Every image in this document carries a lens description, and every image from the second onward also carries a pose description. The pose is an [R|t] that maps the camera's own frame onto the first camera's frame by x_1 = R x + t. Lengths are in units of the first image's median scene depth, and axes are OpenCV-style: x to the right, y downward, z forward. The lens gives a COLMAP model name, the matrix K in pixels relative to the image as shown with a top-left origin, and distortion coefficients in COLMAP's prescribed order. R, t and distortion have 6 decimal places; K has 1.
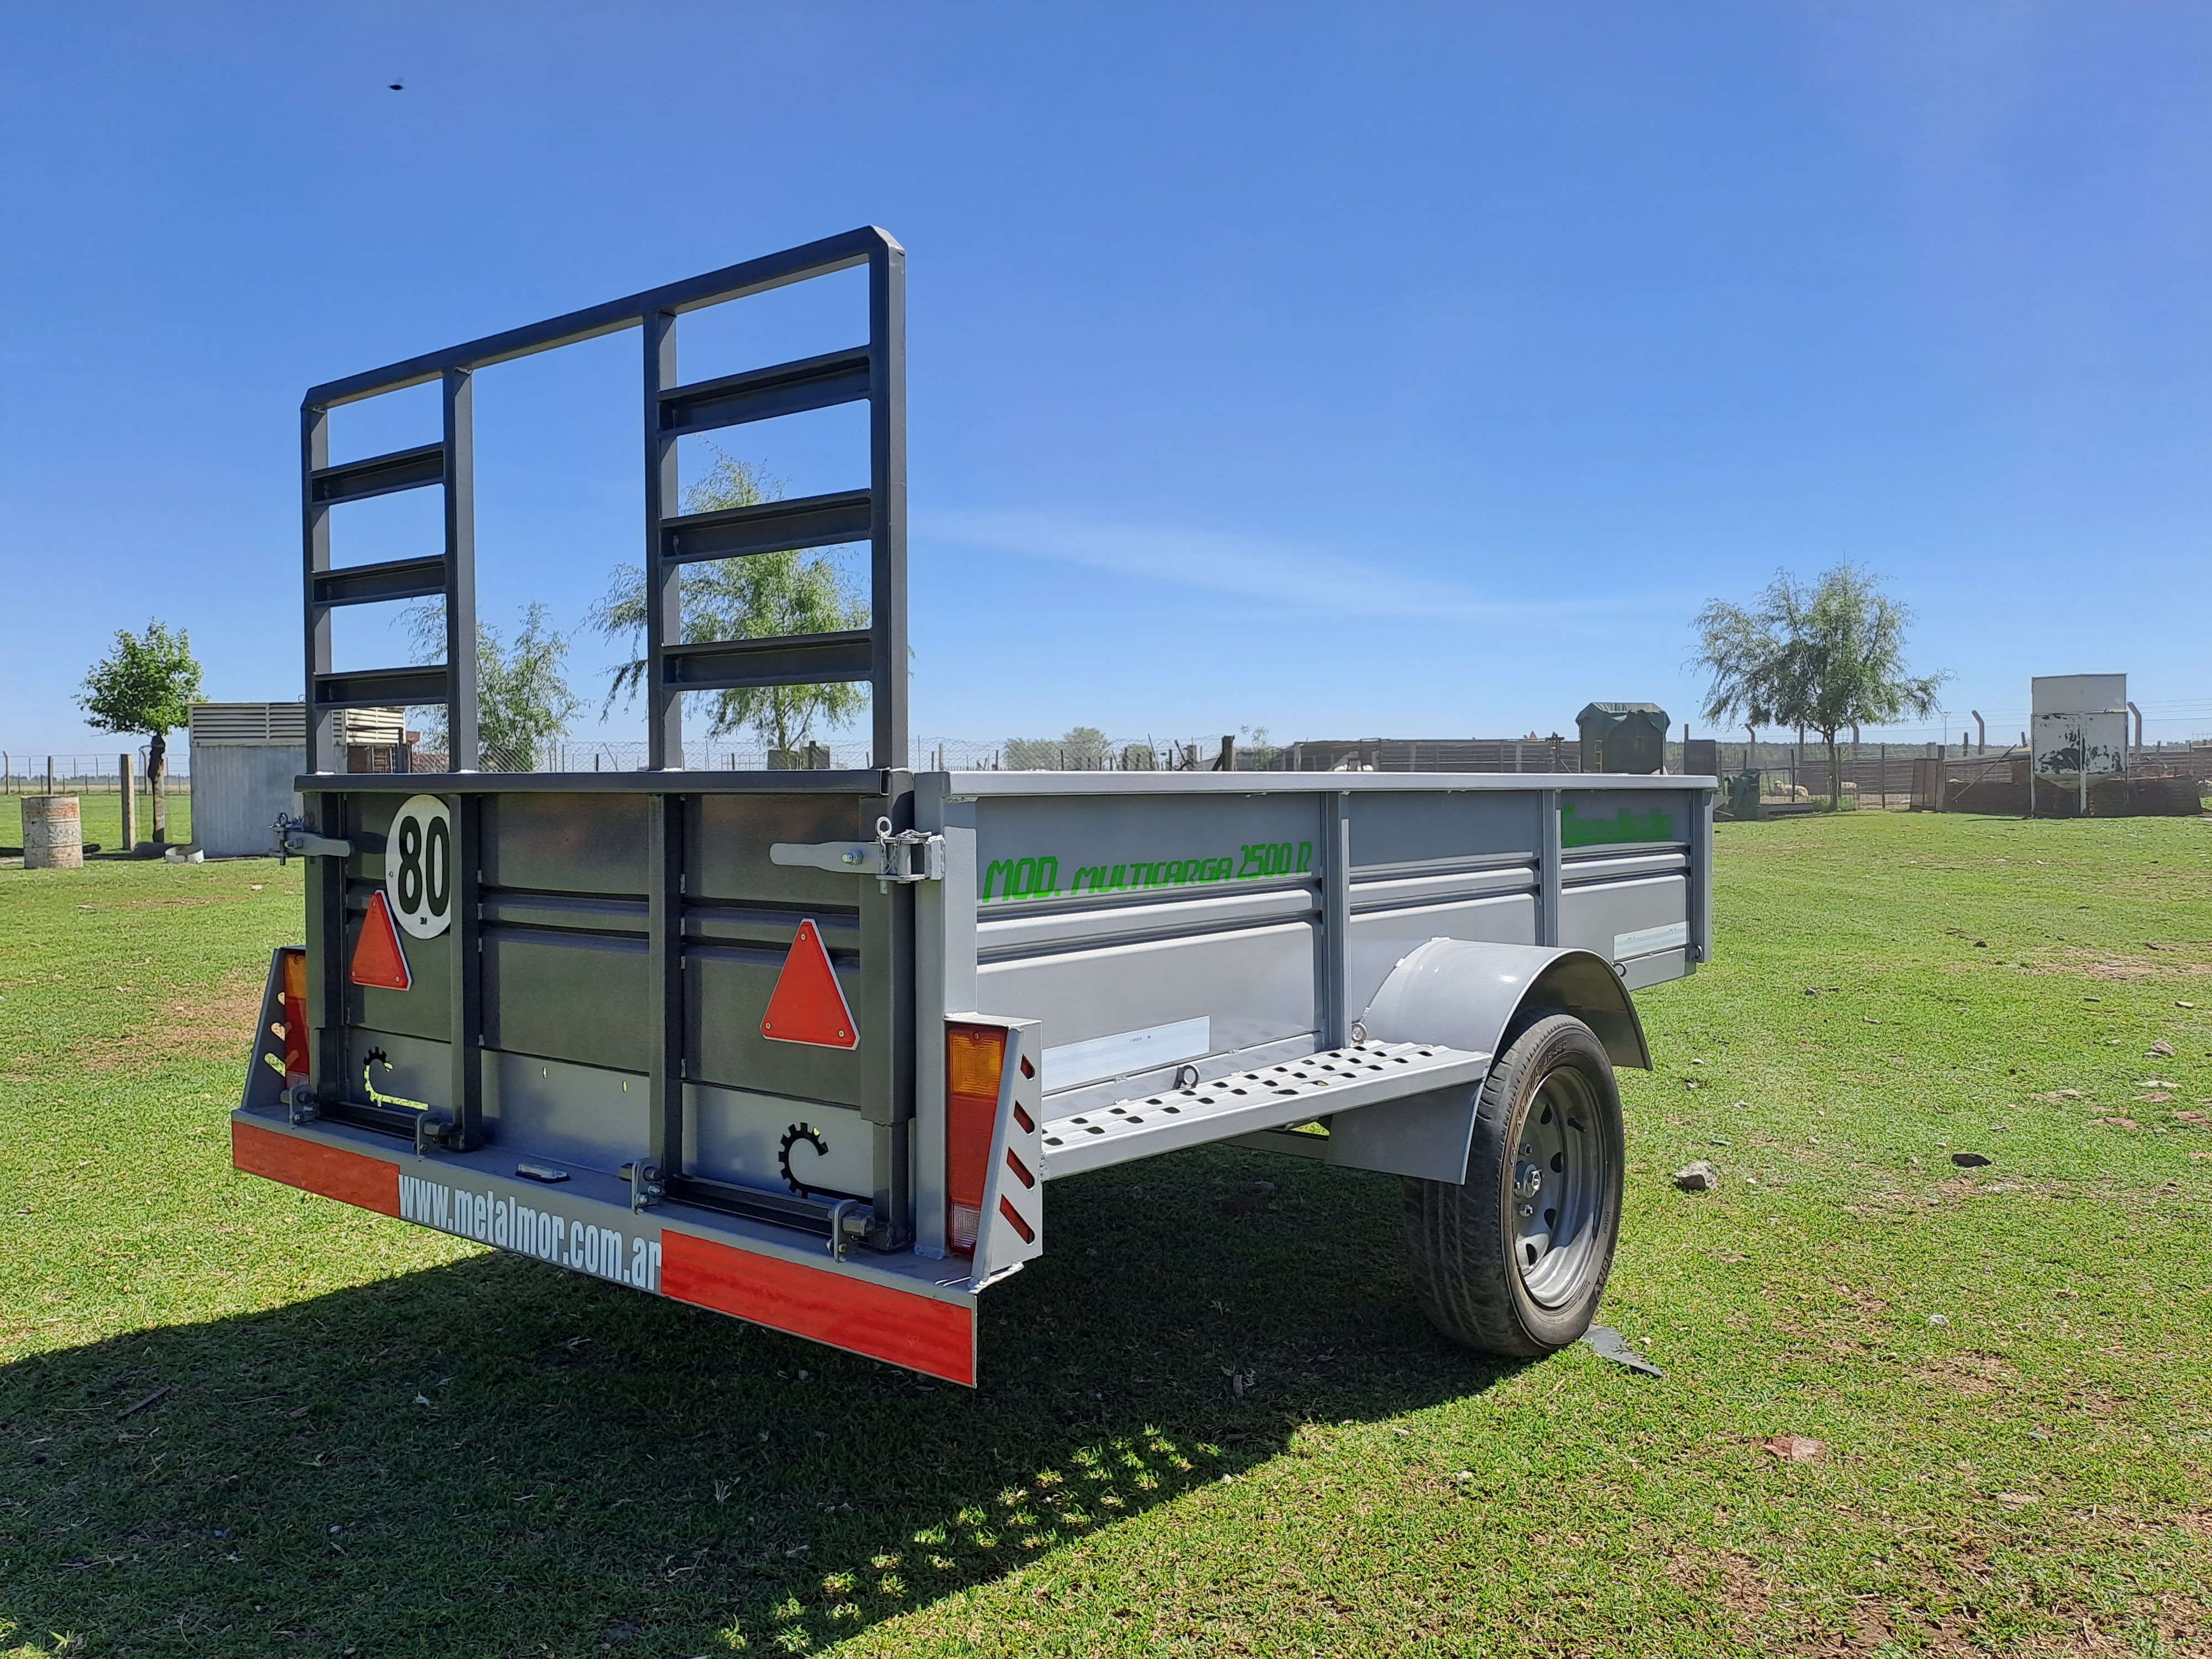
lens RADIAL K [[1695.7, 0, 1109.1], [0, 1695.7, 797.4], [0, 0, 1]] dist [0.104353, -0.151059]
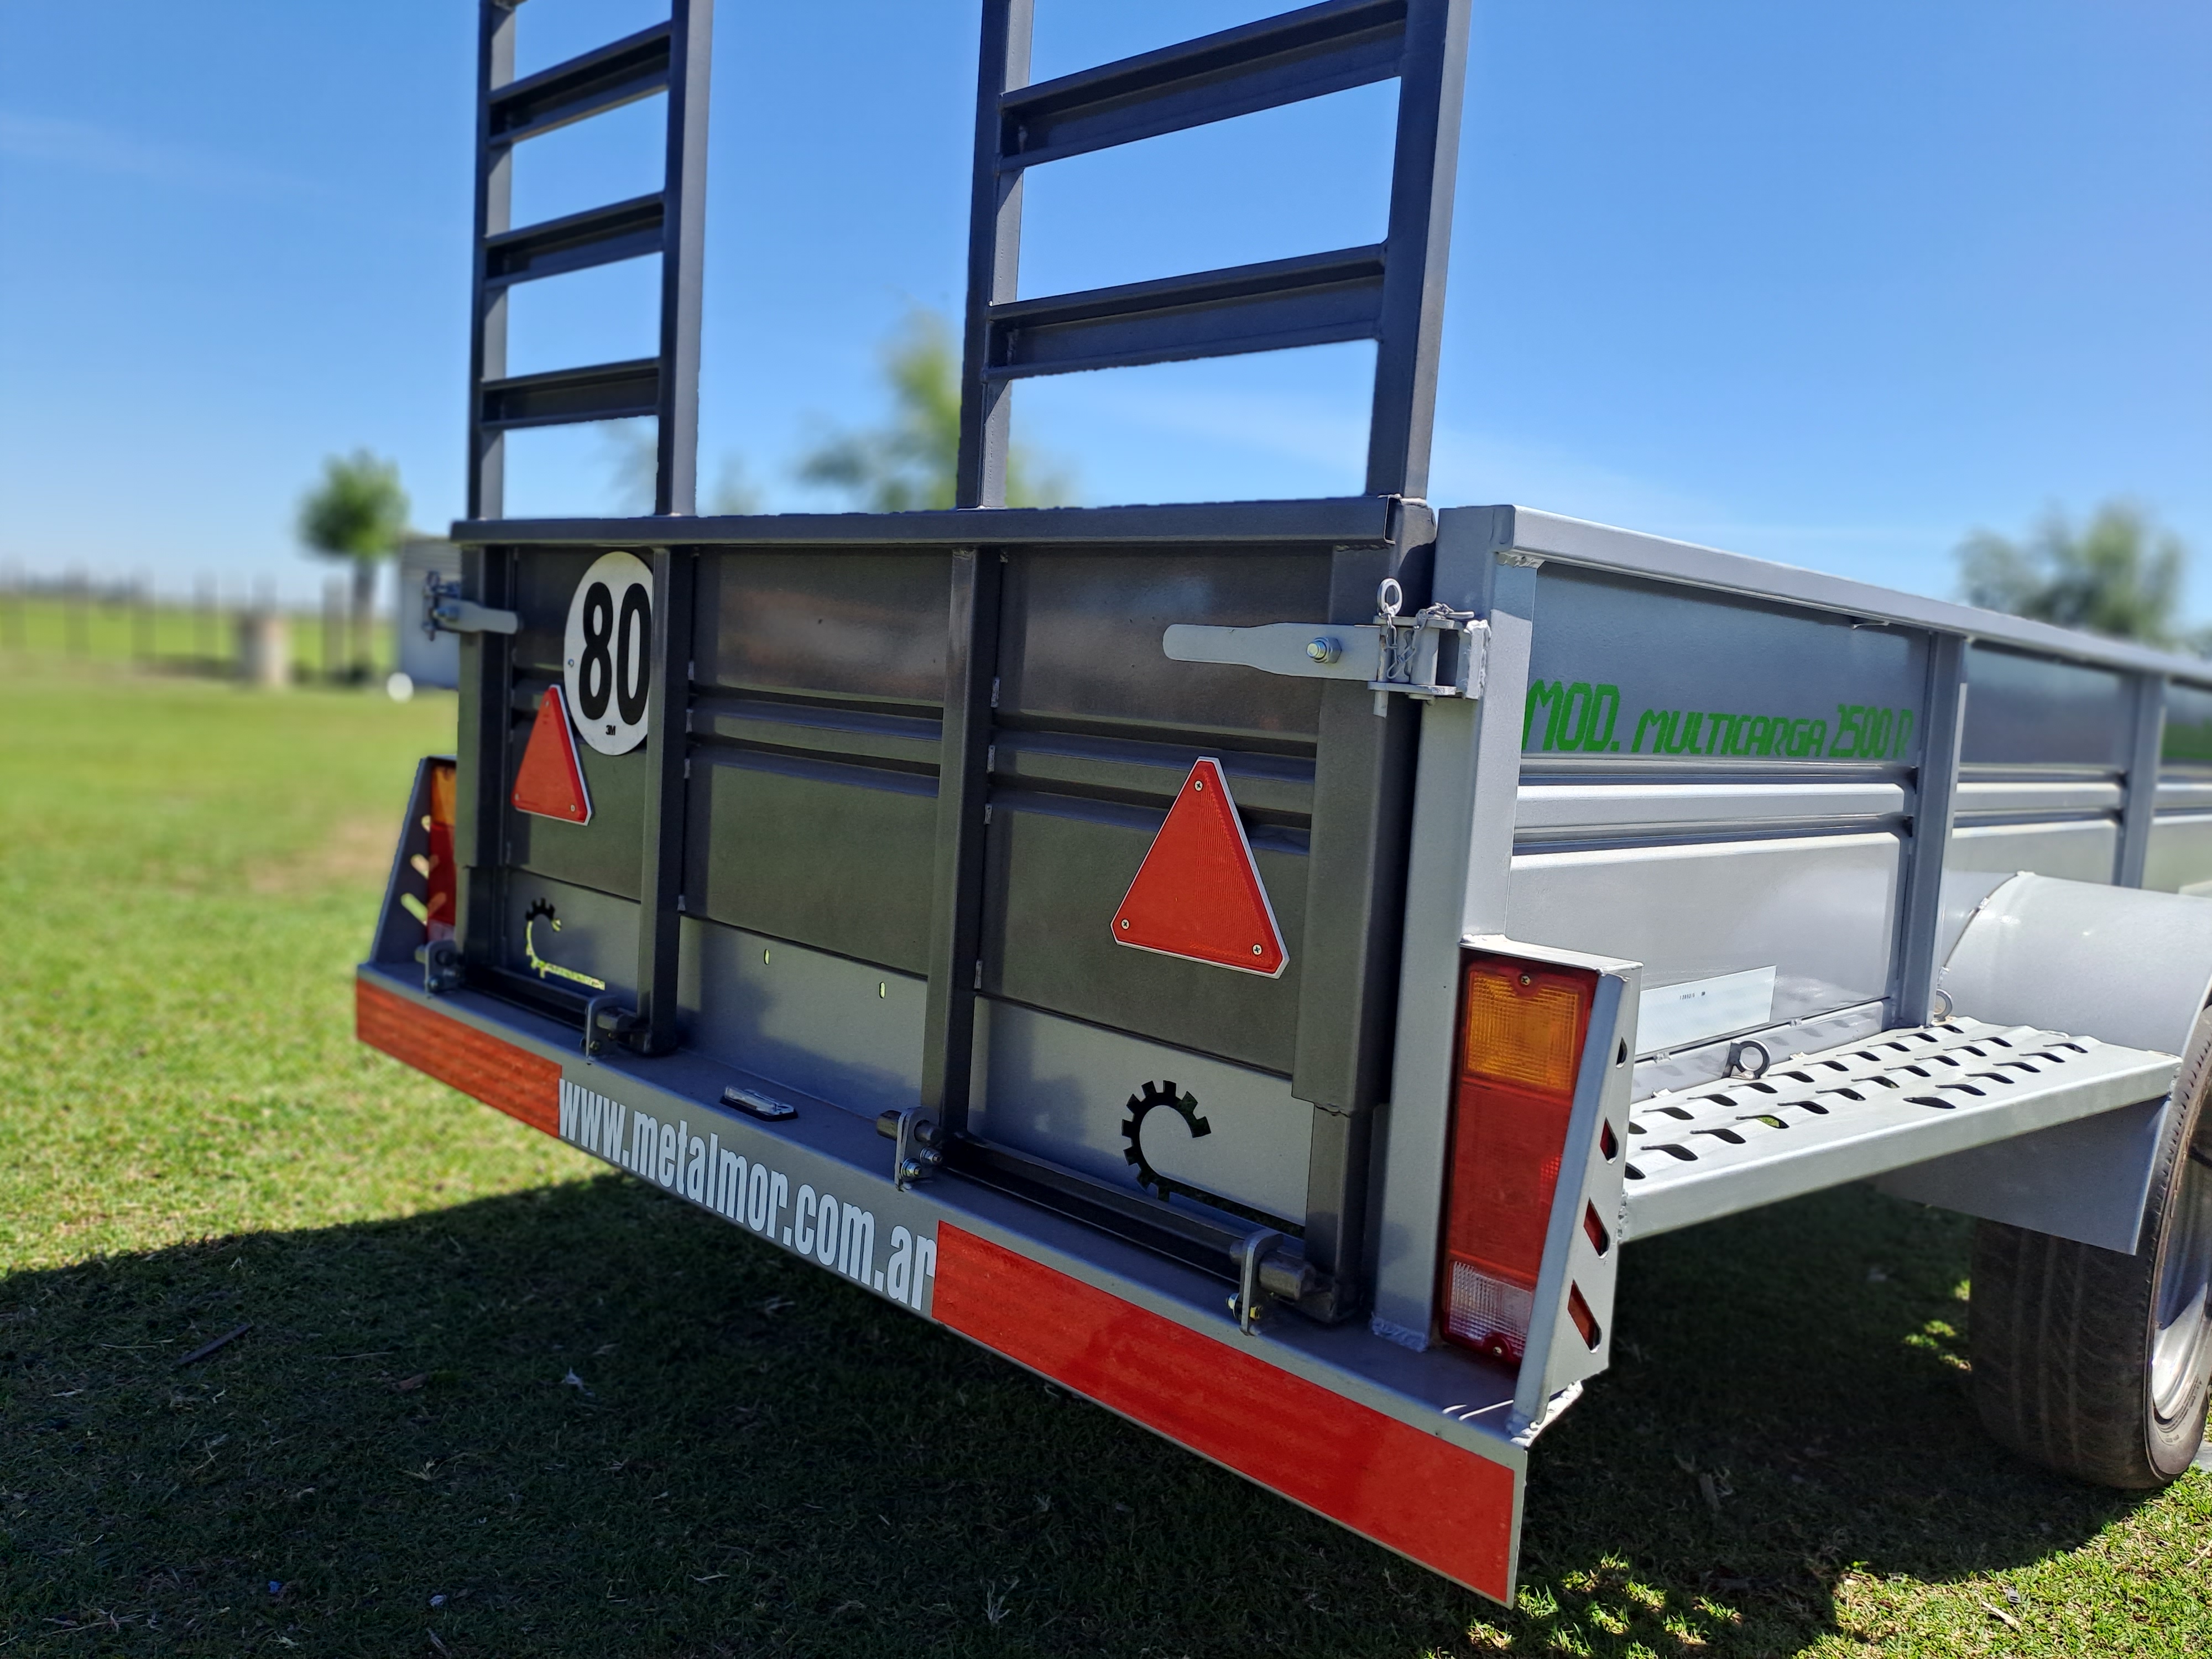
lens RADIAL K [[1695.7, 0, 1109.1], [0, 1695.7, 797.4], [0, 0, 1]] dist [0.104353, -0.151059]
pose [[0.992467, 0.077291, -0.095058, -0.123509], [-0.071325, 0.995357, 0.064639, 0.038775], [0.099613, -0.057372, 0.993371, 0.312519]]
